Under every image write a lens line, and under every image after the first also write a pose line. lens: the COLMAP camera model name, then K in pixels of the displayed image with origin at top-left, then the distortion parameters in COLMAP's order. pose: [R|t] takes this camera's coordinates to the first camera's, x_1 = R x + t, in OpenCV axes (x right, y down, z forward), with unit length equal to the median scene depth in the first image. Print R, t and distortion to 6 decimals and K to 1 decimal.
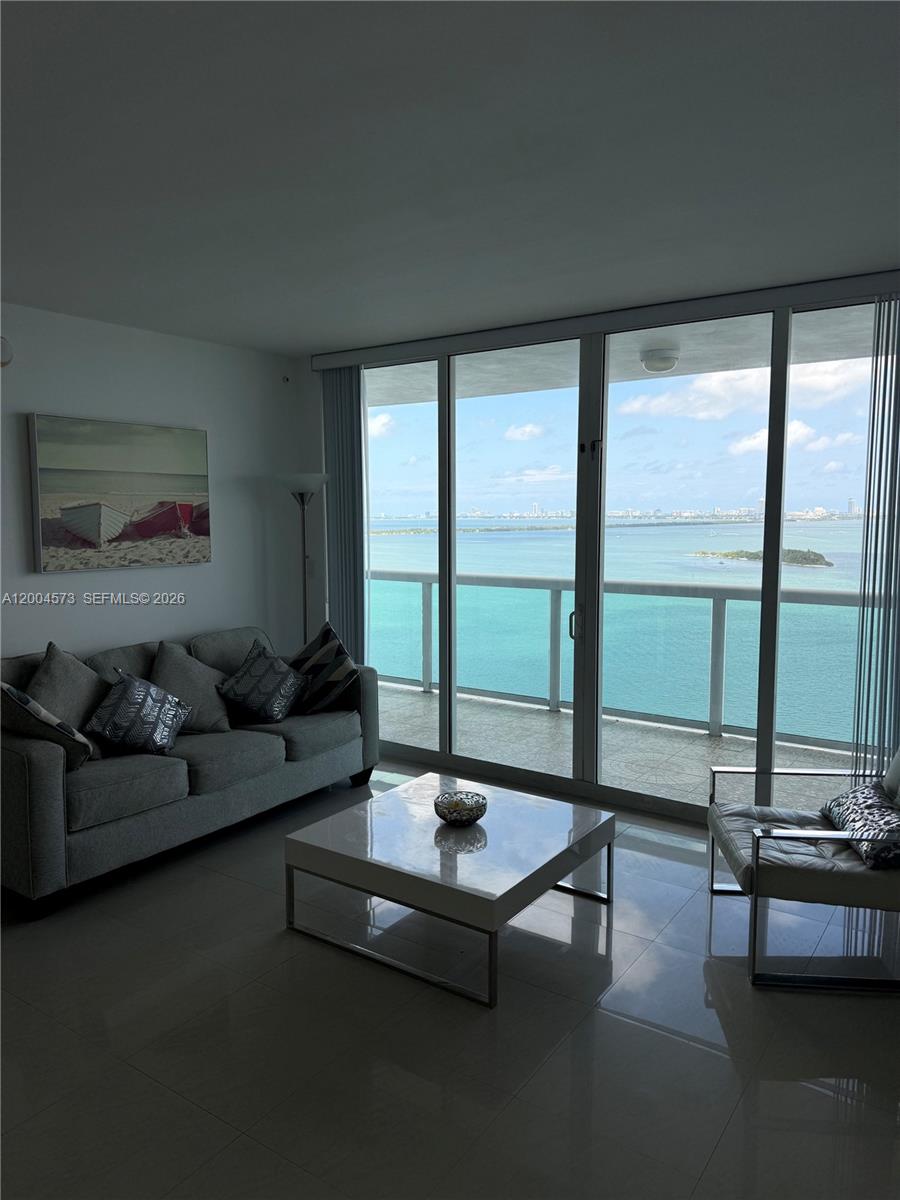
lens RADIAL K [[821.1, 0, 458.0], [0, 821.1, 601.2], [0, 0, 1]] dist [0.191084, -0.361998]
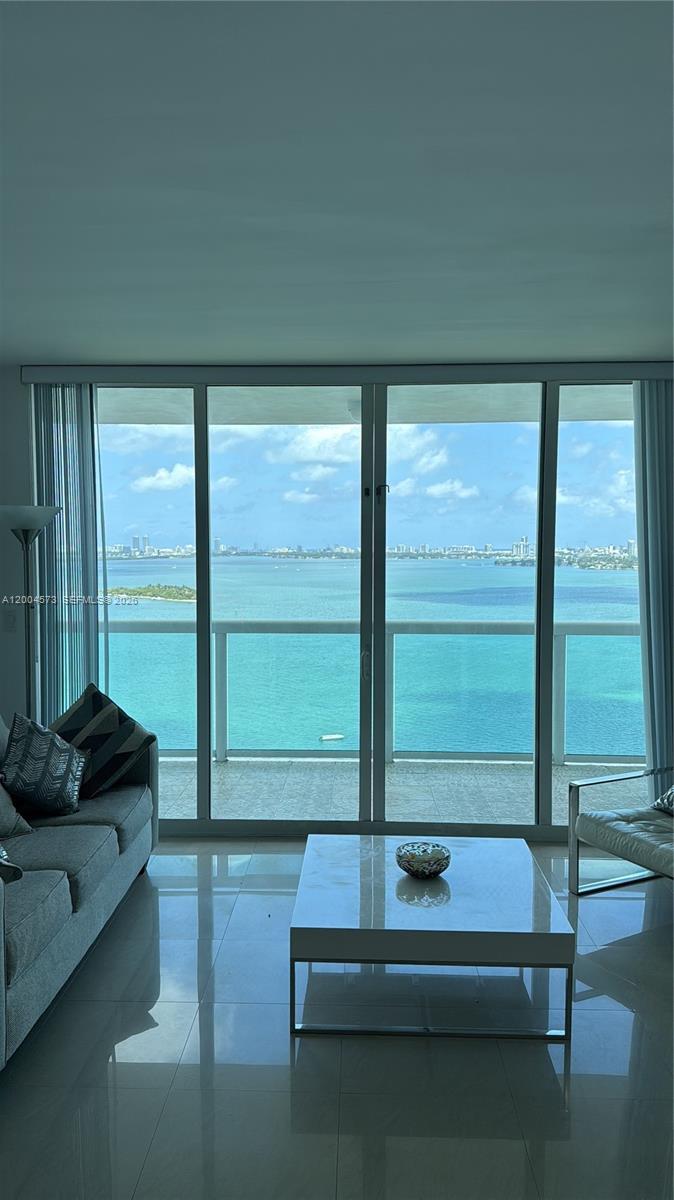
lens RADIAL K [[859.4, 0, 335.1], [0, 859.4, 624.1], [0, 0, 1]] dist [0.066965, 0.000211]
pose [[0.846590, -0.043243, 0.530486, -0.433085], [0.052963, 0.998592, -0.003122, -0.021427], [-0.529603, 0.030739, 0.847688, 0.128518]]
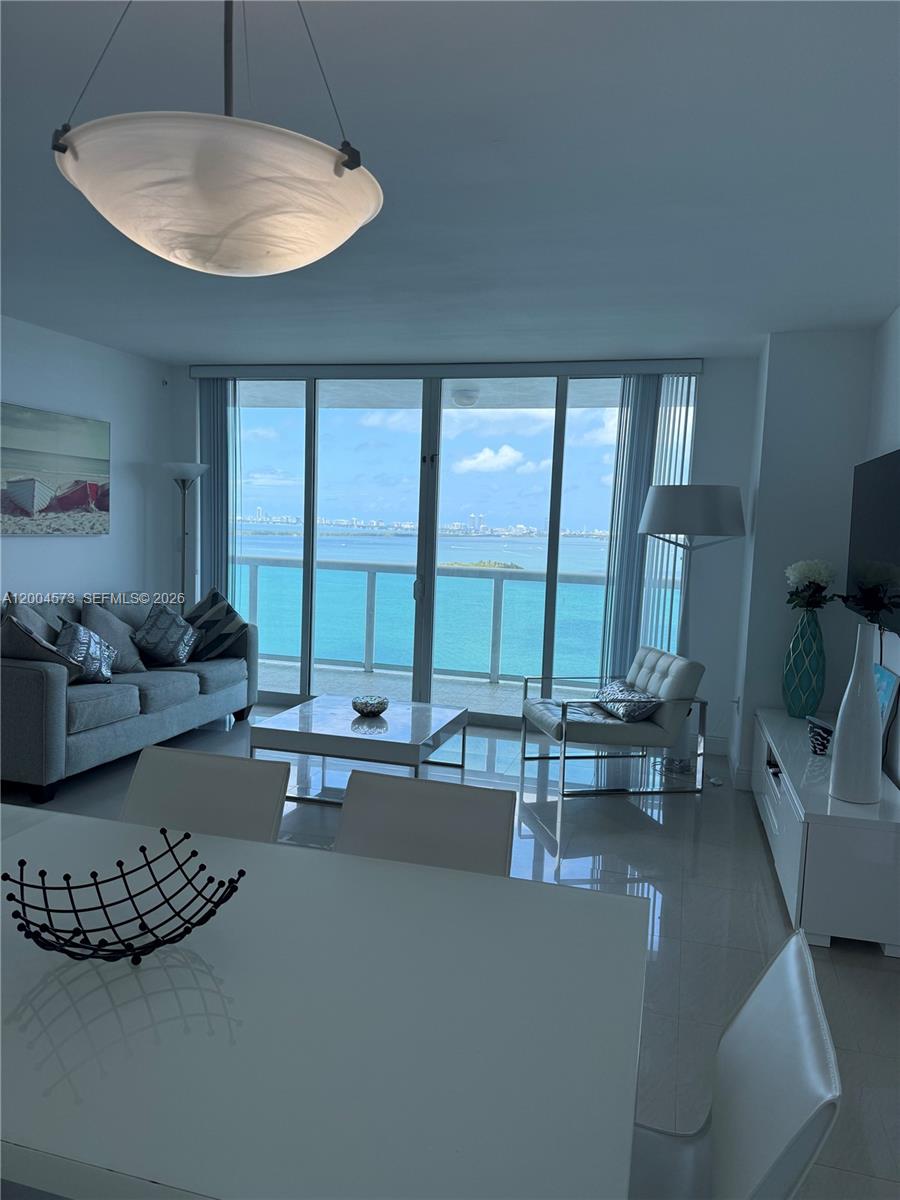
lens RADIAL K [[821.1, 0, 458.0], [0, 821.1, 601.2], [0, 0, 1]] dist [0.191084, -0.361998]
pose [[0.945033, 0.007842, 0.326880, -0.230065], [-0.004711, 0.999935, -0.010369, 0.059650], [-0.326940, 0.008260, 0.945009, -0.285530]]
